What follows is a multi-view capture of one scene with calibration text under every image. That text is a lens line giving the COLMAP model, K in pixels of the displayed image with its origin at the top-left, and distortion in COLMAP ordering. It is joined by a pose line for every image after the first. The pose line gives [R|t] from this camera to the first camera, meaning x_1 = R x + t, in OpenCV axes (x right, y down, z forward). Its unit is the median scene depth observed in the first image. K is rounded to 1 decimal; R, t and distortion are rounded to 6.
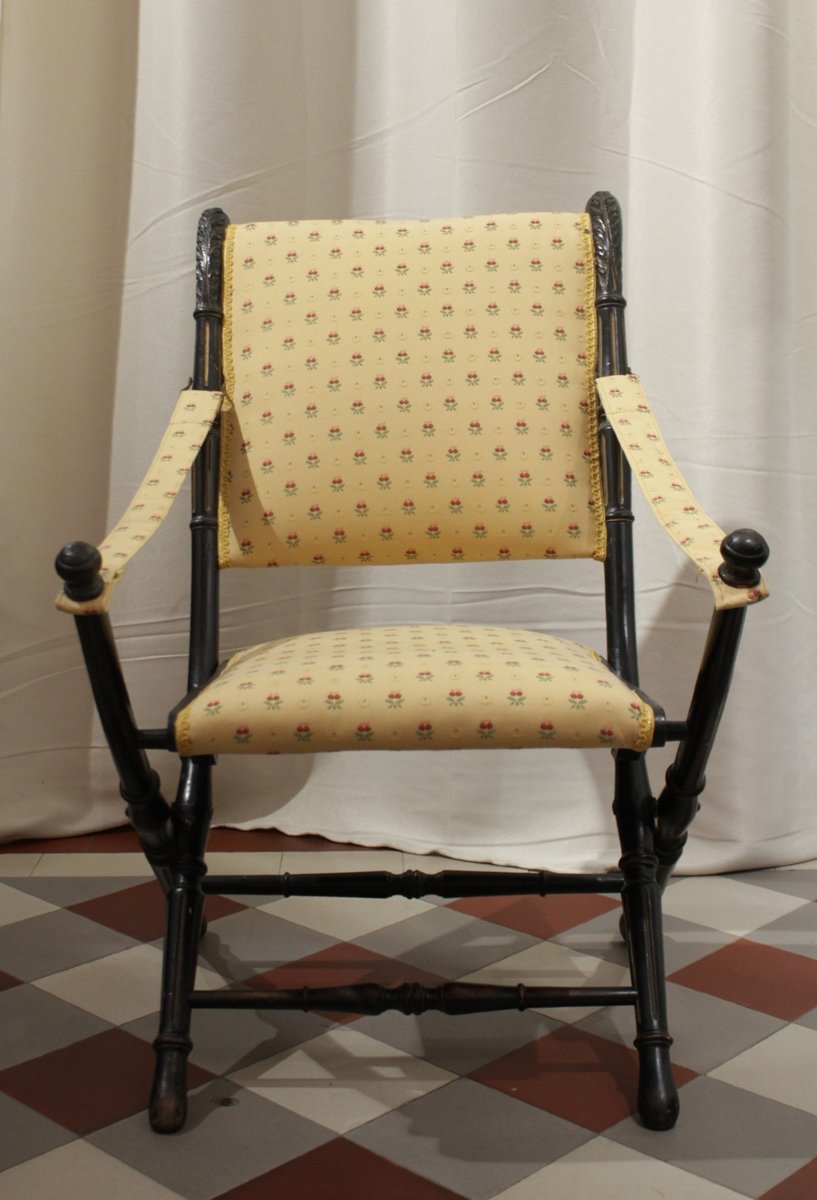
lens RADIAL K [[1583.1, 0, 386.0], [0, 1583.1, 552.0], [0, 0, 1]] dist [-0.077382, 0.102567]
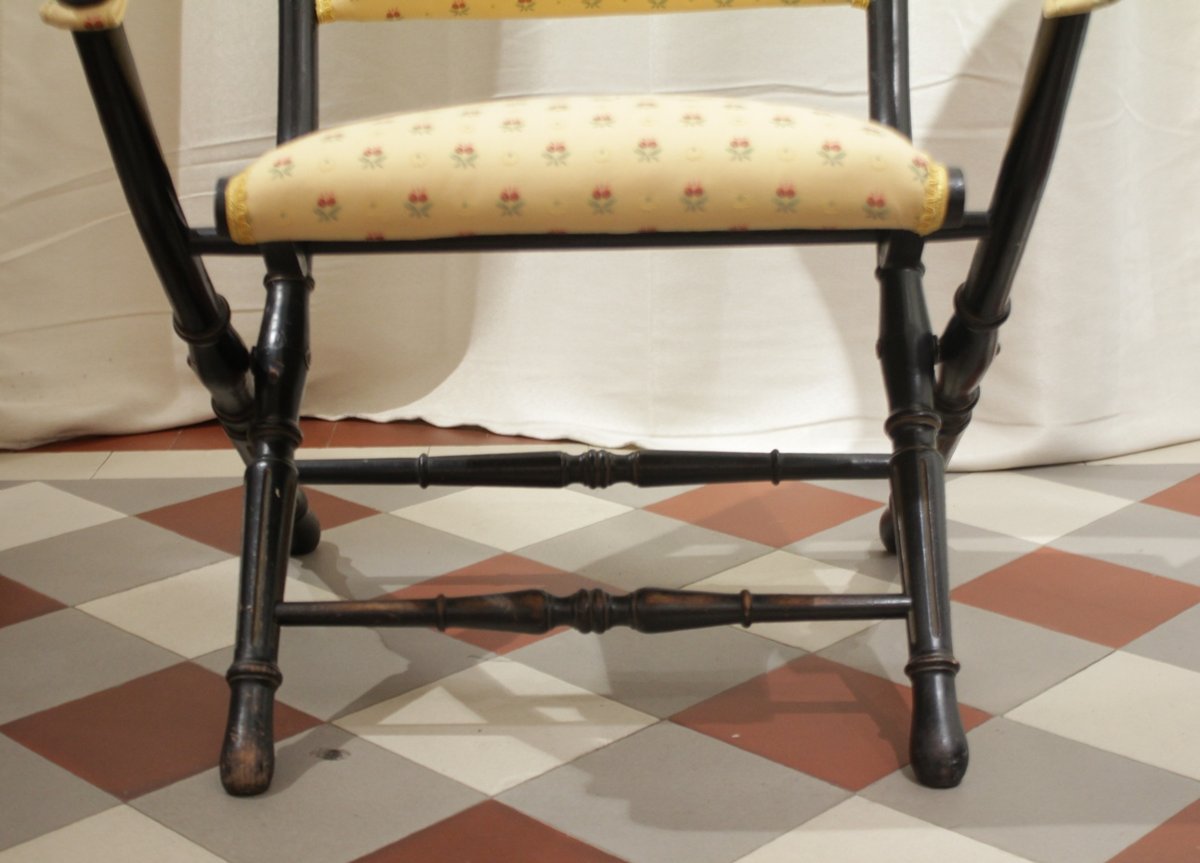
lens RADIAL K [[1864.9, 0, 583.4], [0, 1864.9, 434.1], [0, 0, 1]] dist [-0.031030, -0.078689]
pose [[0.999973, -0.006680, -0.002910, 0.013320], [0.007034, 0.989204, 0.146379, 0.069300], [0.001901, -0.146396, 0.989224, 0.153435]]
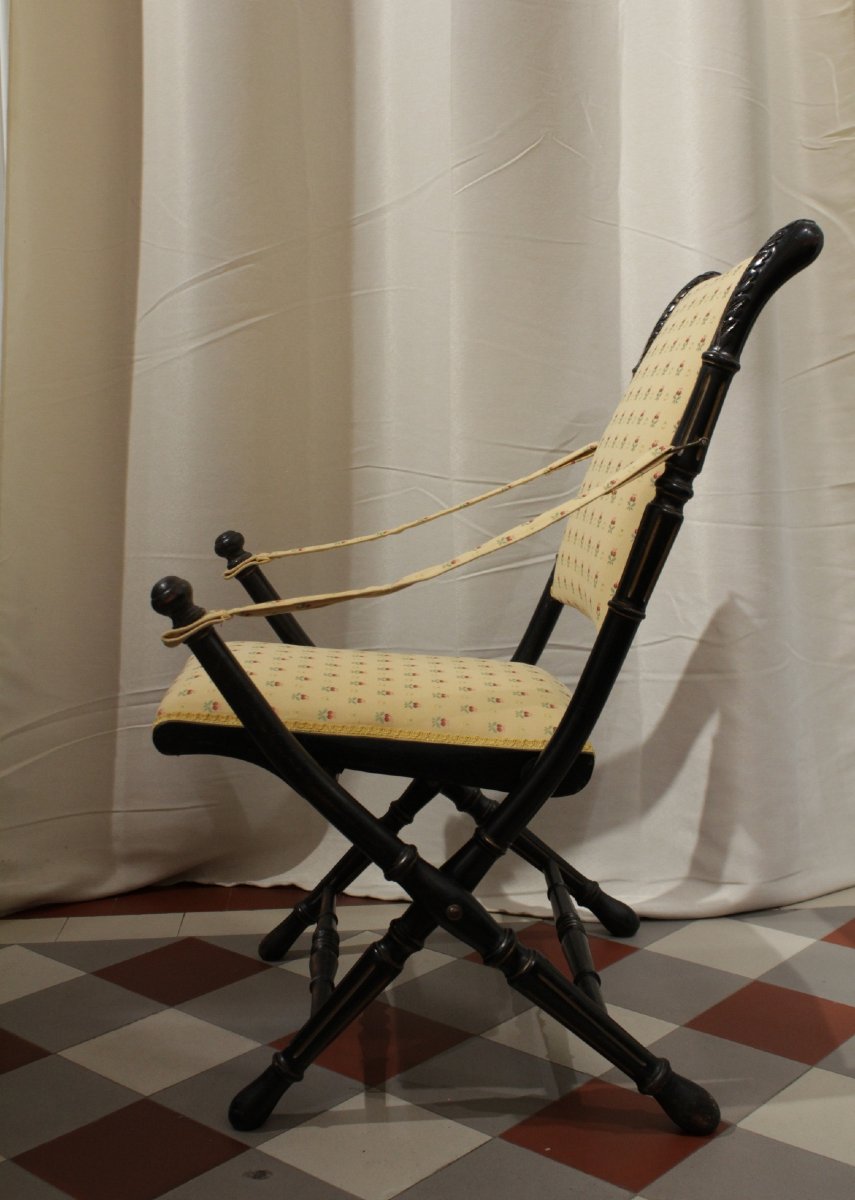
lens RADIAL K [[1440.8, 0, 427.7], [0, 1440.8, 580.4], [0, 0, 1]] dist [-0.076401, 0.061264]
pose [[0.999003, -0.026957, 0.035584, -0.014656], [0.027673, 0.999421, -0.019782, -0.003171], [-0.035030, 0.020747, 0.999171, 0.076171]]
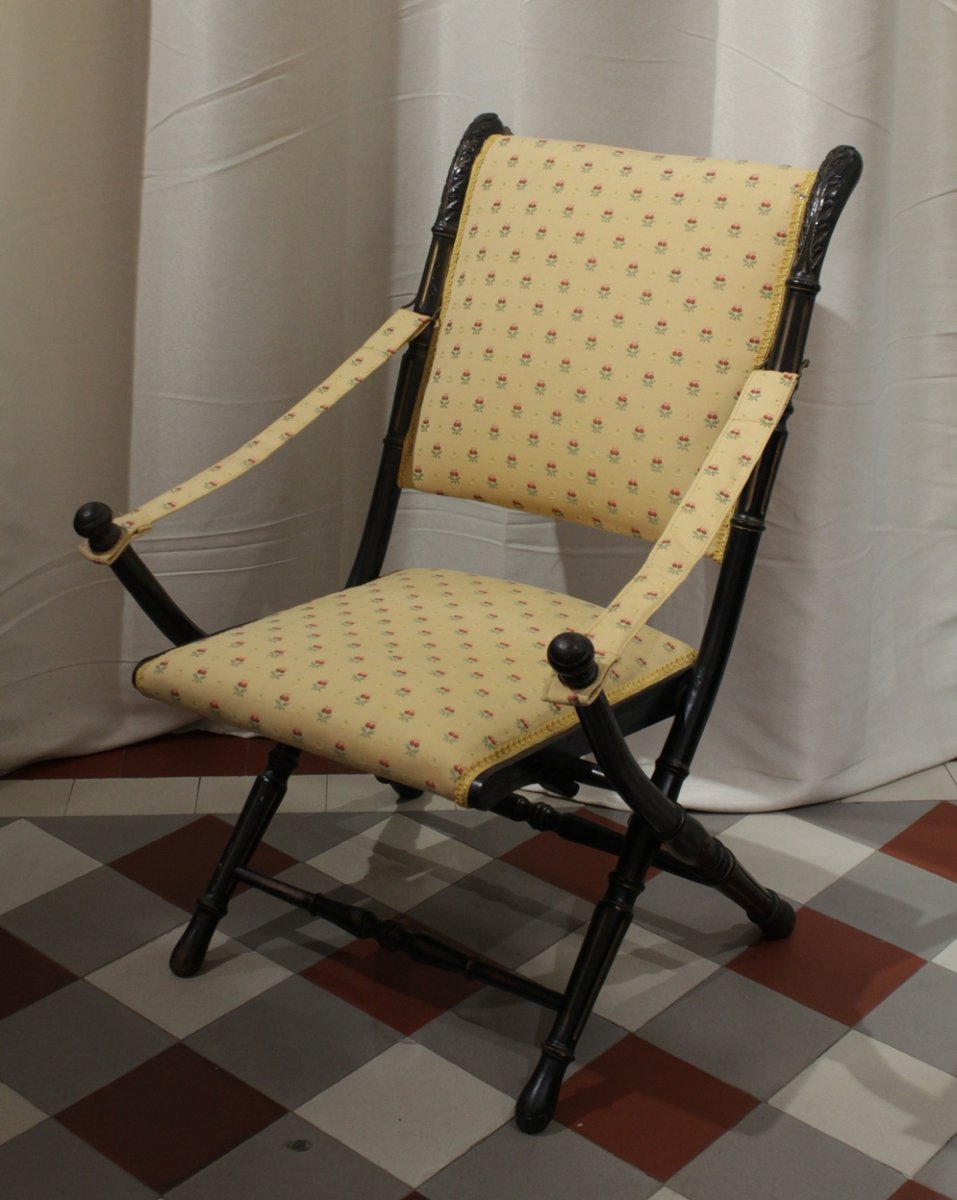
lens RADIAL K [[1802.1, 0, 443.4], [0, 1802.1, 524.3], [0, 0, 1]] dist [-0.037461, -0.083257]
pose [[0.999535, -0.001843, 0.030426, -0.035775], [-0.004844, 0.975883, 0.218238, -0.249202], [-0.030094, -0.218284, 0.975421, -0.040586]]
